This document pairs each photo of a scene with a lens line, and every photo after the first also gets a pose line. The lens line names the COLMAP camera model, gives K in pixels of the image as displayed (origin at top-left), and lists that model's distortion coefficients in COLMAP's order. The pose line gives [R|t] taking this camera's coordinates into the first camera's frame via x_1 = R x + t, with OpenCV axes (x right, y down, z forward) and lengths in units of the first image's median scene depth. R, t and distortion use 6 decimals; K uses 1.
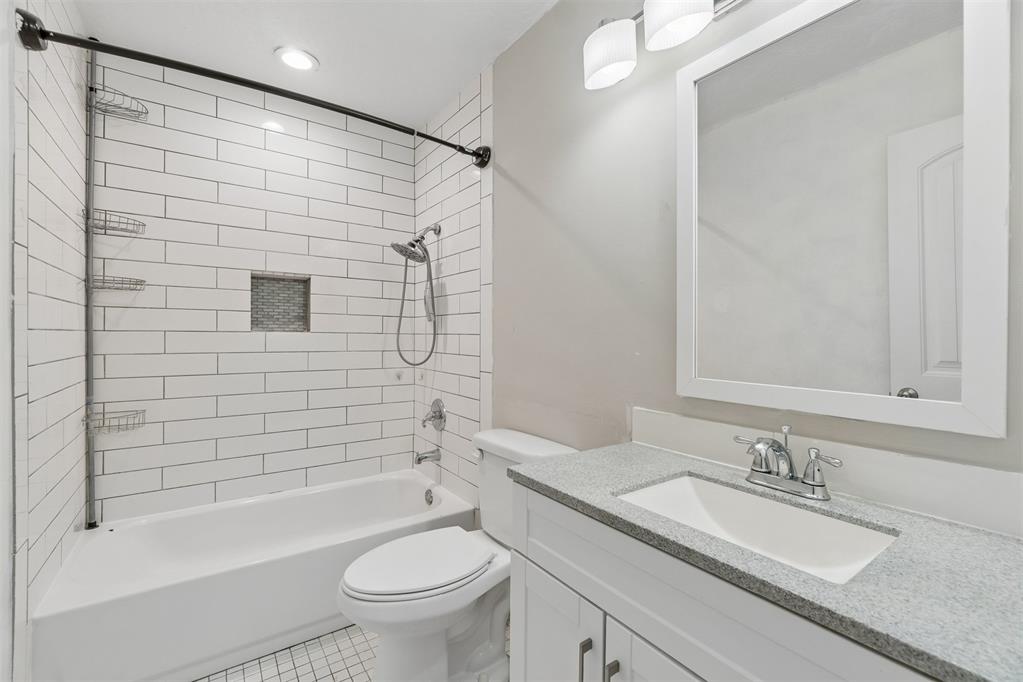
lens RADIAL K [[441.8, 0, 511.0], [0, 441.8, 335.2], [0, 0, 1]] dist [-0.005008, 0.002848]
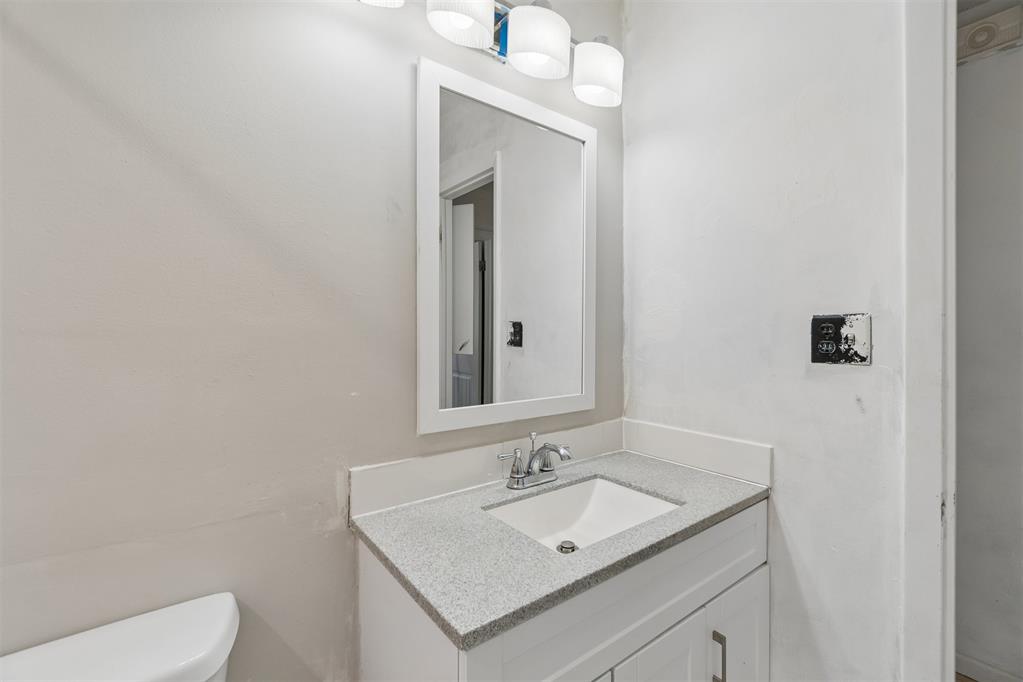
lens RADIAL K [[441.8, 0, 510.5], [0, 441.8, 335.3], [0, 0, 1]] dist [-0.005008, 0.002848]
pose [[-0.037391, -0.010460, 0.999246, -0.579149], [0.003161, 0.999939, 0.010585, -0.078372], [-0.999296, 0.003554, -0.037356, 1.015616]]
